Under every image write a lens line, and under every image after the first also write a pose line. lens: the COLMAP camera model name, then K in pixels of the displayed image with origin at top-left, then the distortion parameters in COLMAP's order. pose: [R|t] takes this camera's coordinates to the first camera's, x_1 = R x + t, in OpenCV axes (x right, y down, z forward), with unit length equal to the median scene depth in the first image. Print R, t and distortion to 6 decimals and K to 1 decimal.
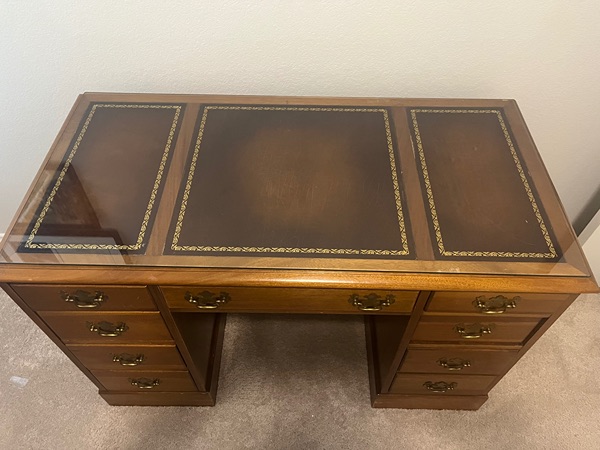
lens RADIAL K [[454.6, 0, 301.5], [0, 454.6, 225.1], [0, 0, 1]] dist [0.071644, -0.094153]
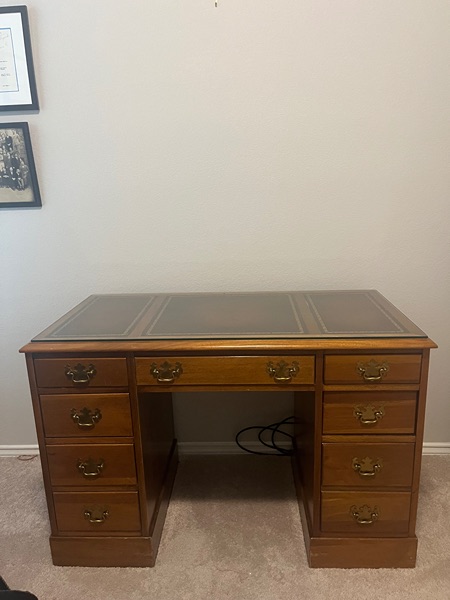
lens RADIAL K [[454.6, 0, 223.9], [0, 454.6, 299.4], [0, 0, 1]] dist [0.071644, -0.094153]
pose [[0.998895, -0.026190, -0.039034, 0.021865], [-0.001715, 0.809544, -0.587057, 0.526111], [0.046975, 0.586475, 0.808604, -0.171799]]
